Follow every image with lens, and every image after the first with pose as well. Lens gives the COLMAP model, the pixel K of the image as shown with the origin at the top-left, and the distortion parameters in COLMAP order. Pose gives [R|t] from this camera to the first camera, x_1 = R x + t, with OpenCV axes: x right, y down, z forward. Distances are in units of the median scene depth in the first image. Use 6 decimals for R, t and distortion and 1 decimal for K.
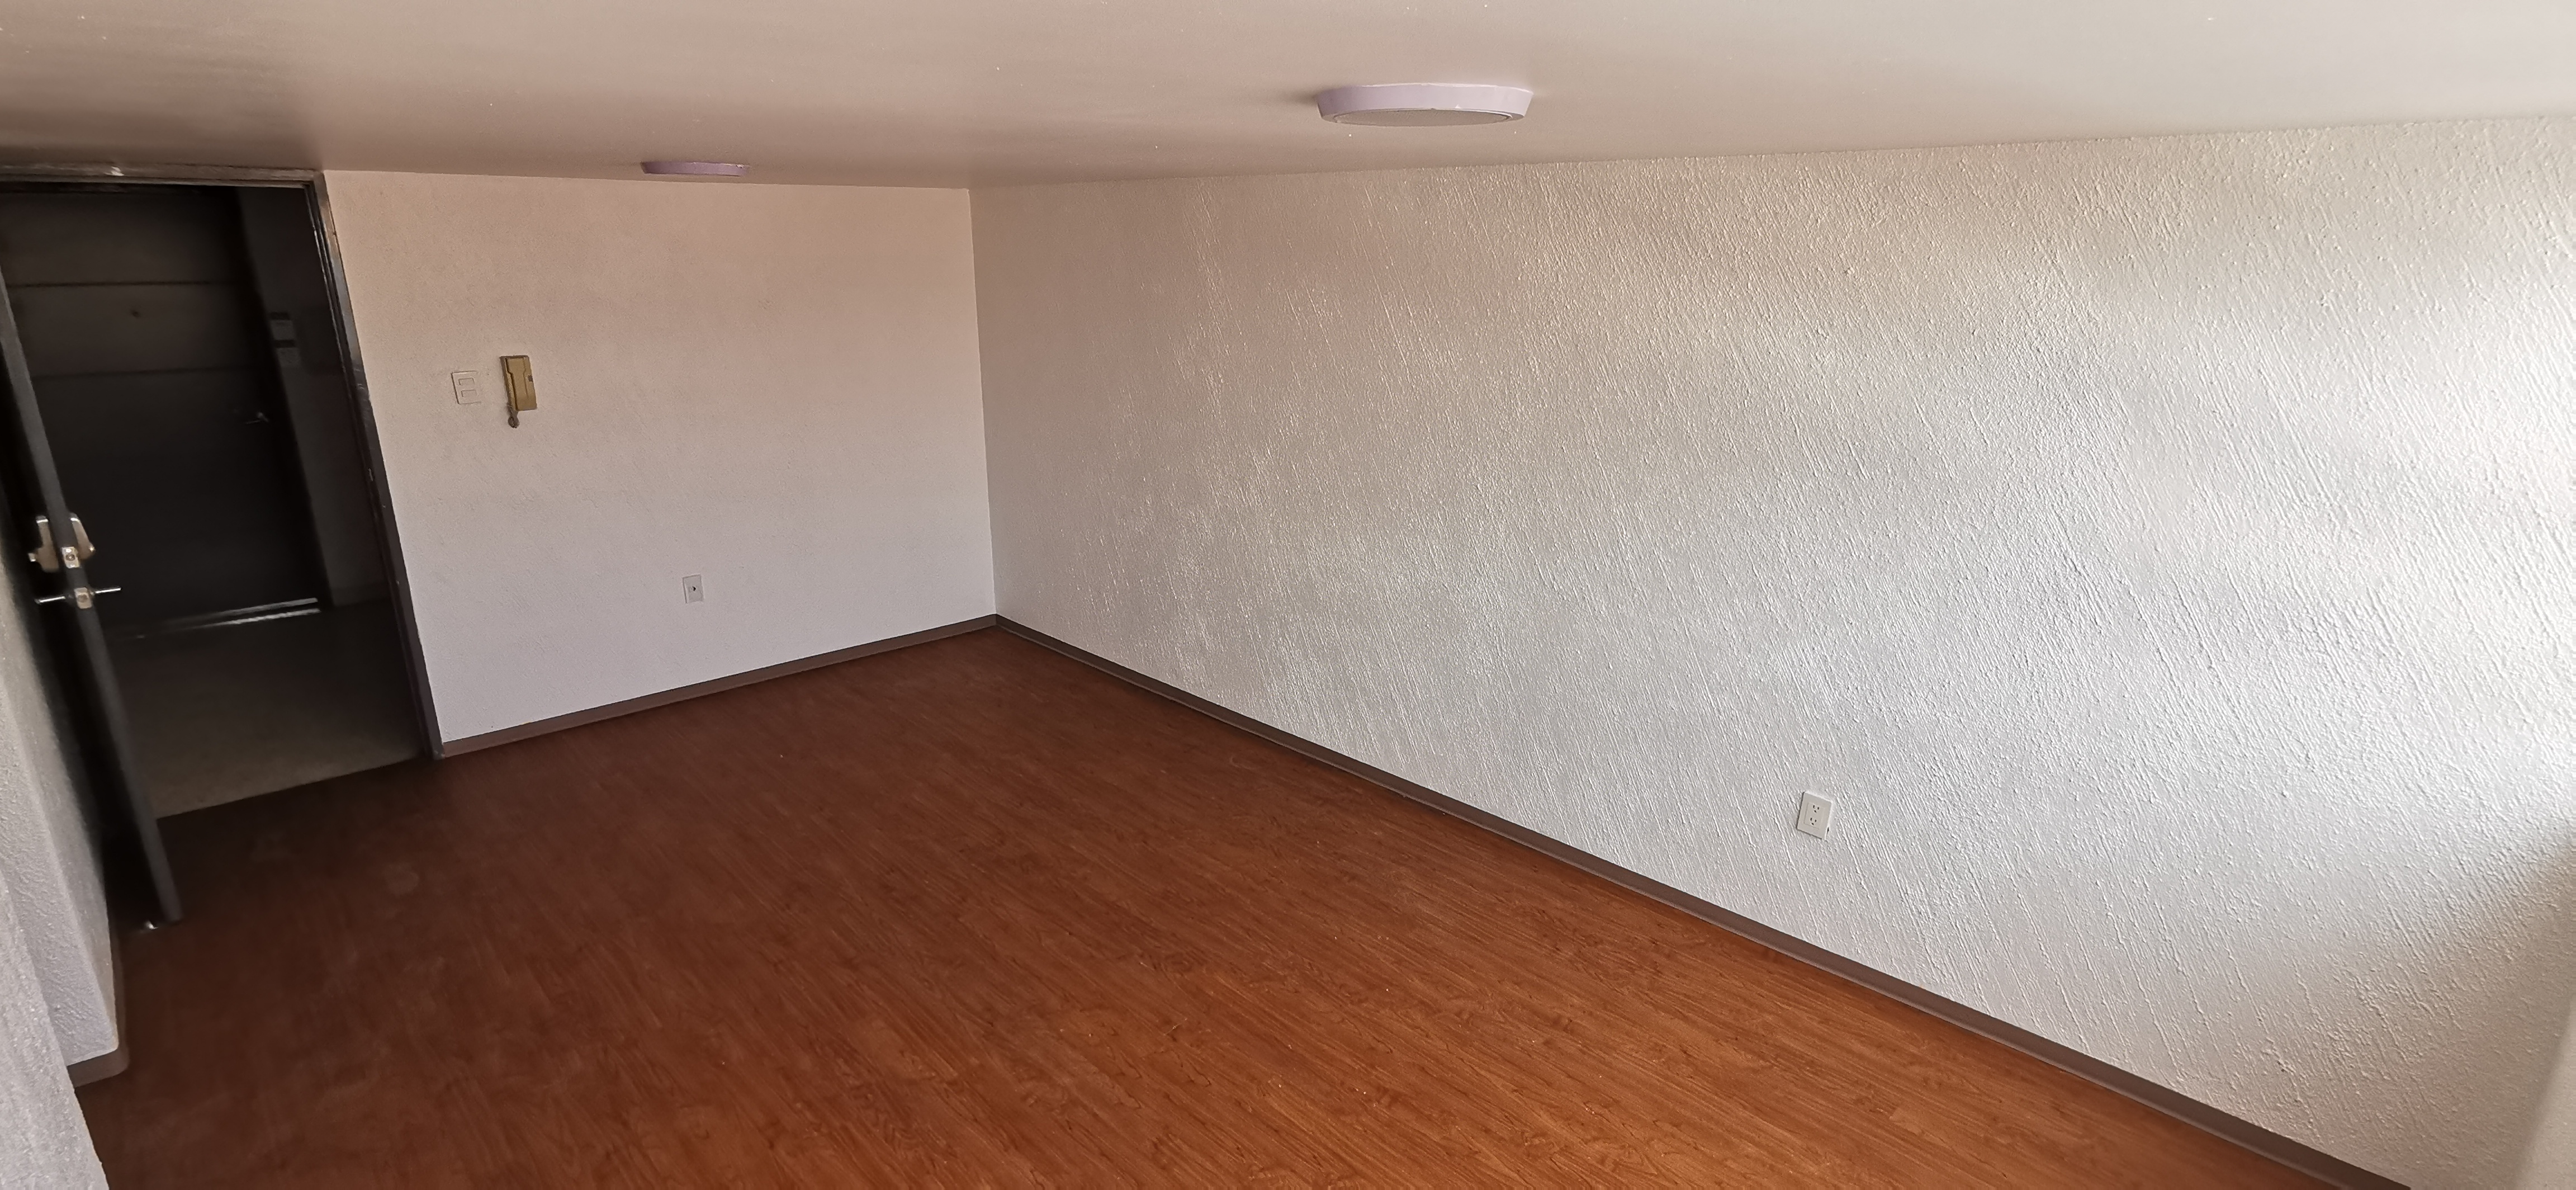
lens RADIAL K [[1255.3, 0, 1284.7], [0, 1255.3, 583.3], [0, 0, 1]] dist [-0.016089, 0.015570]
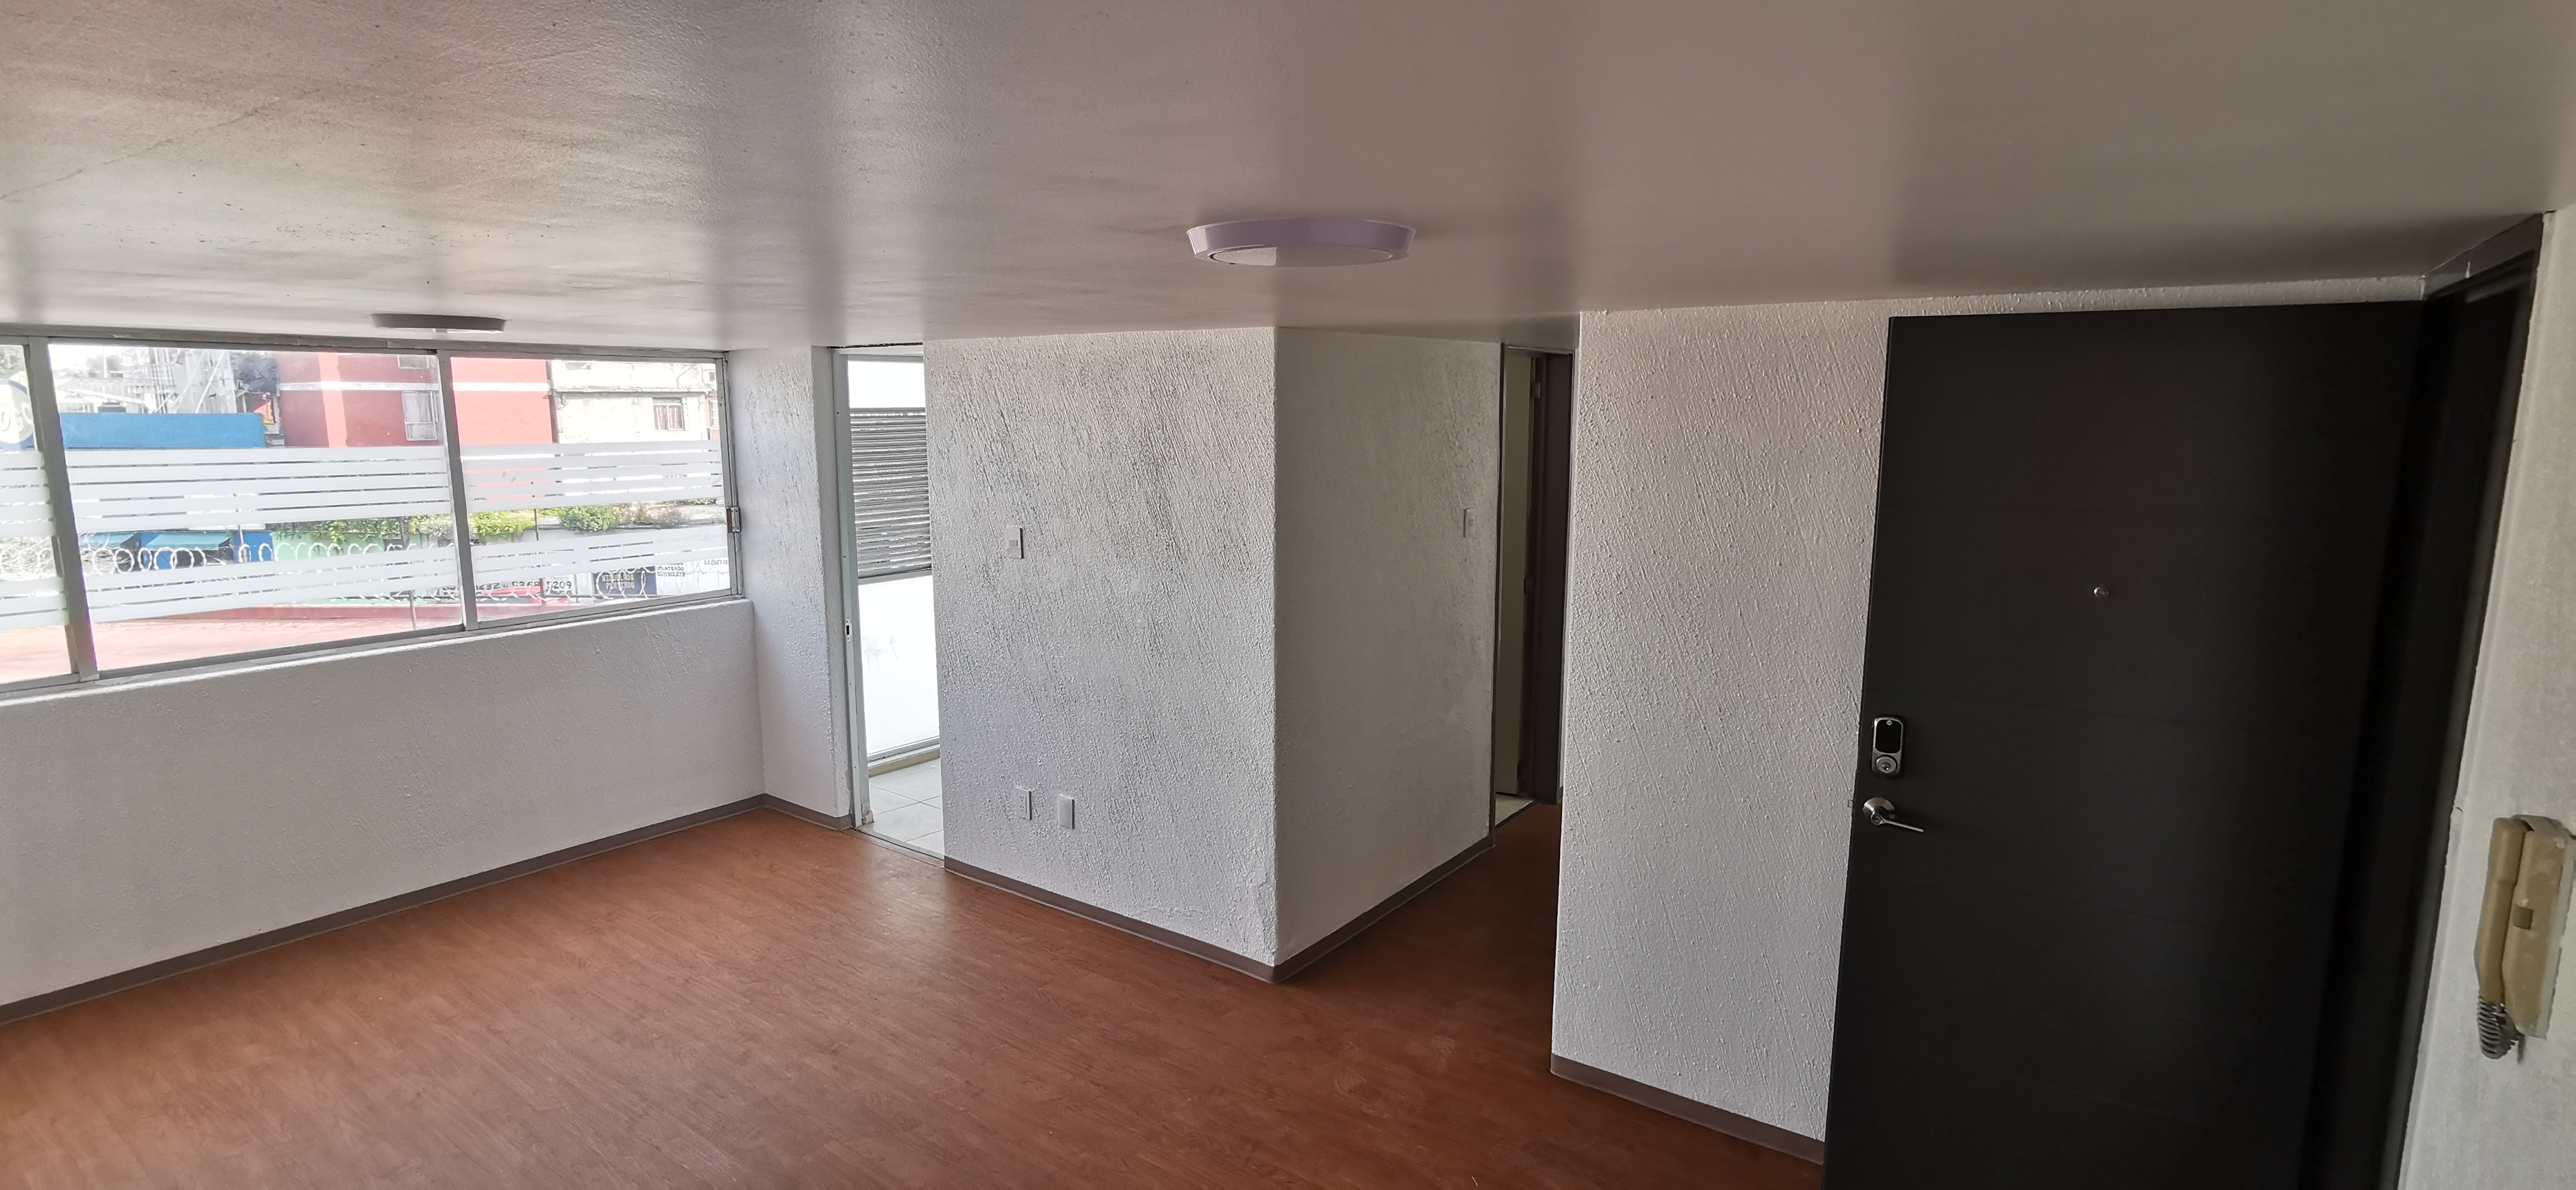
lens RADIAL K [[1255.3, 0, 1275.2], [0, 1255.3, 605.8], [0, 0, 1]] dist [-0.016089, 0.015570]
pose [[-0.985335, 0.021805, -0.169235, -0.381670], [-0.051808, 0.906752, 0.418469, -0.403730], [0.162579, 0.421099, -0.892325, 1.476508]]
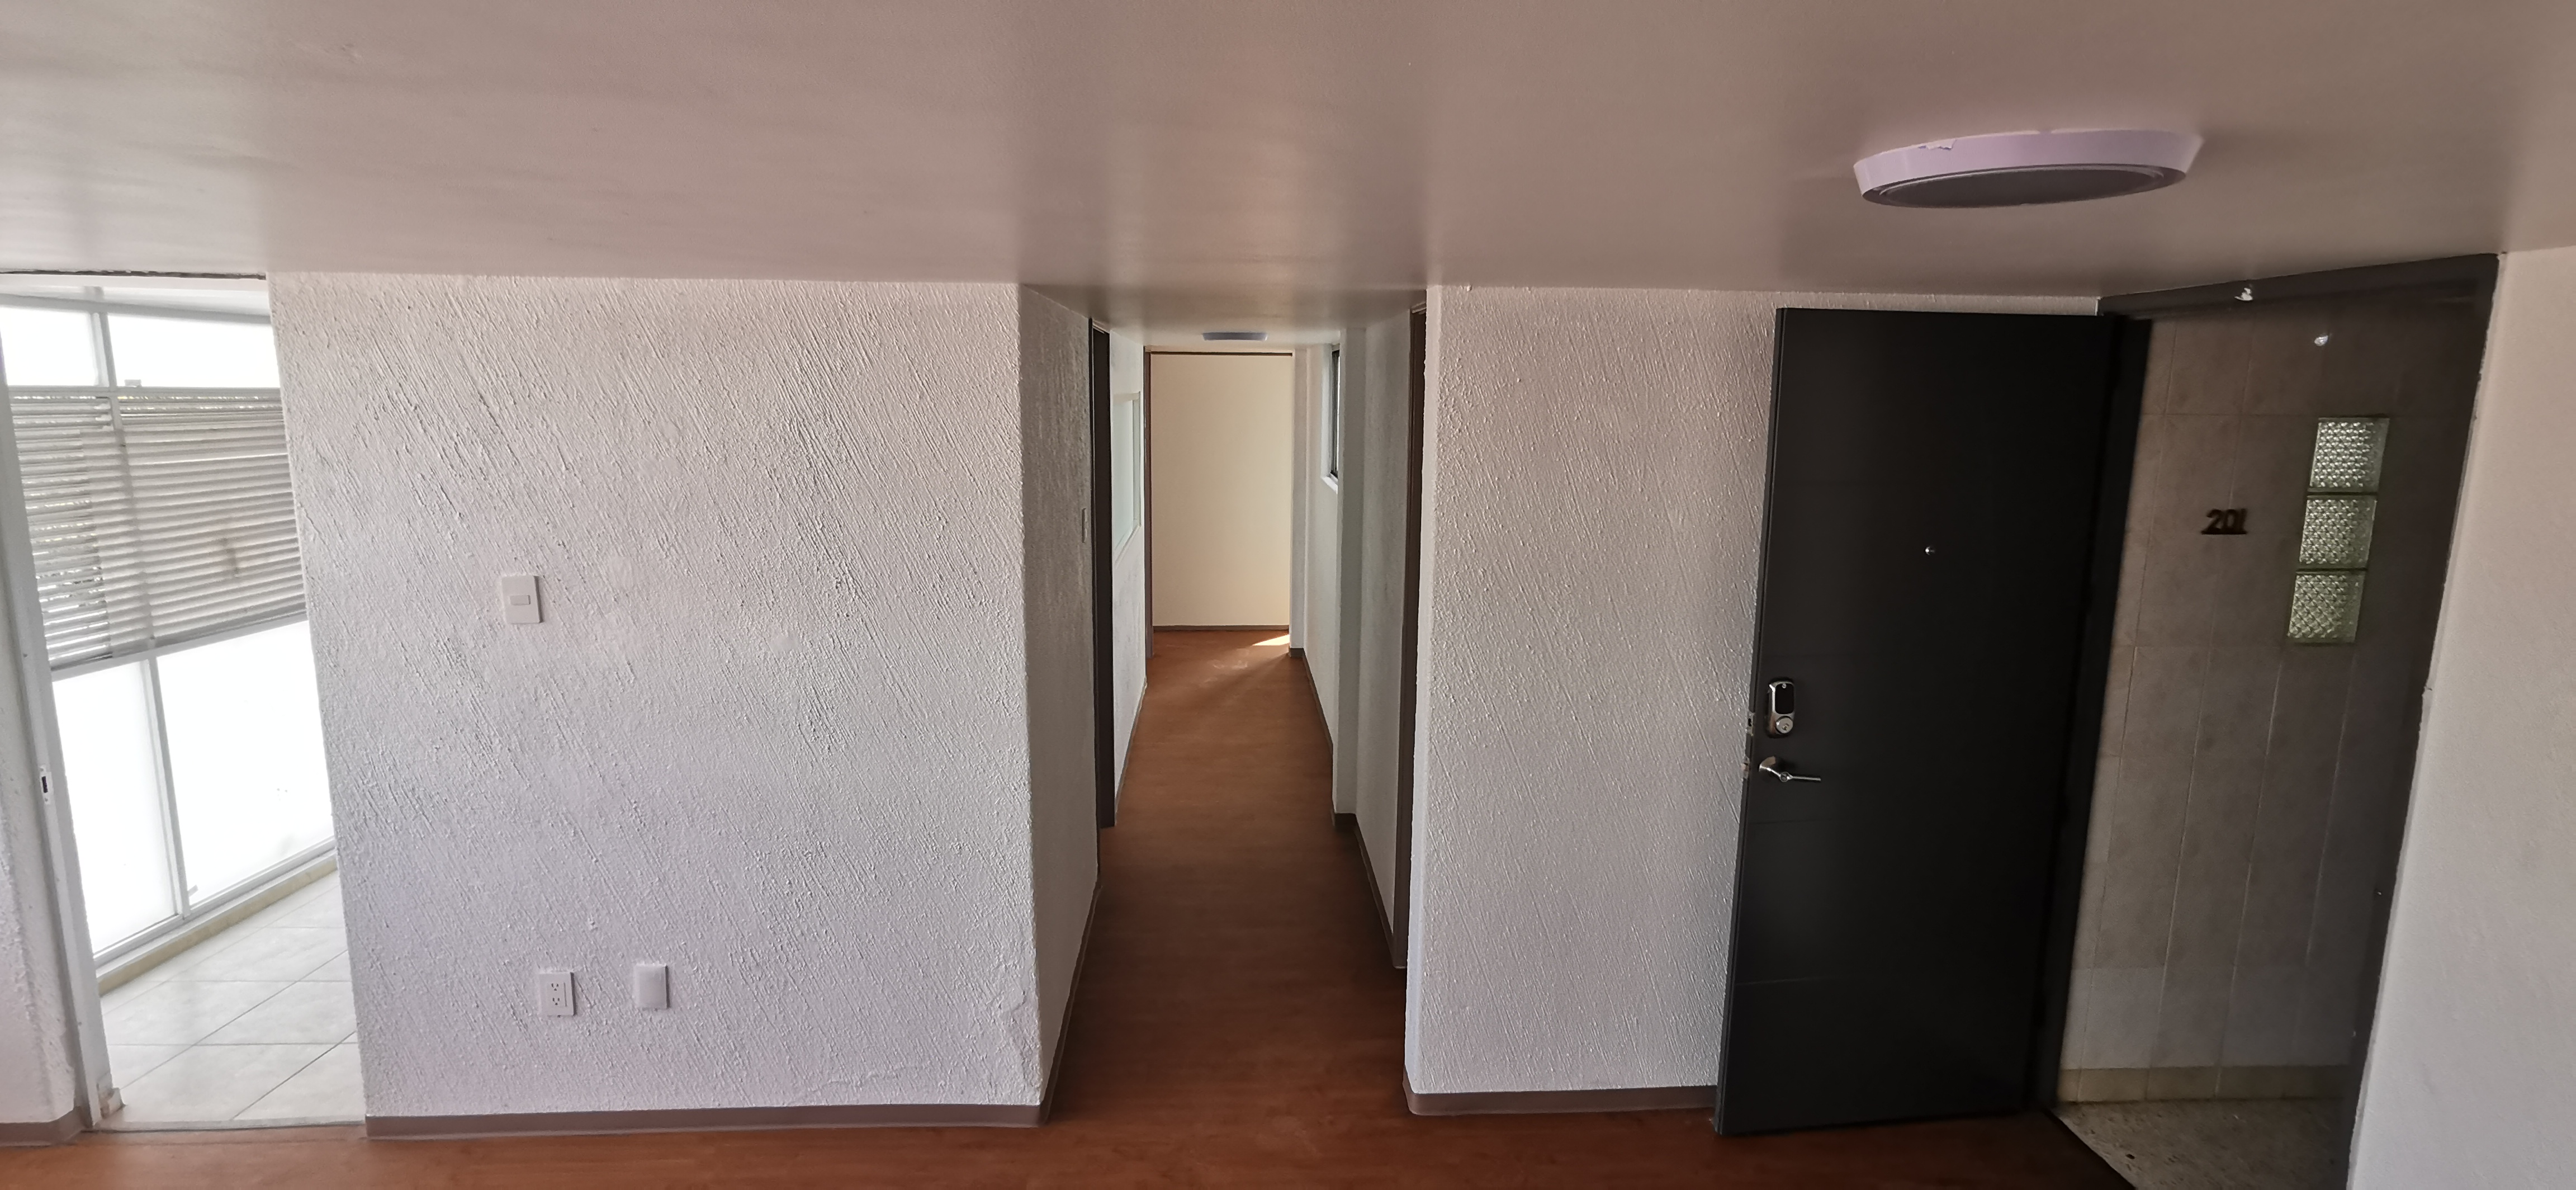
lens RADIAL K [[1255.3, 0, 1296.7], [0, 1255.3, 609.2], [0, 0, 1]] dist [-0.016089, 0.015570]
pose [[-0.652671, 0.115947, -0.748717, -0.067895], [-0.216191, 0.918633, 0.330718, -0.291917], [0.726142, 0.377717, -0.574499, 1.119584]]
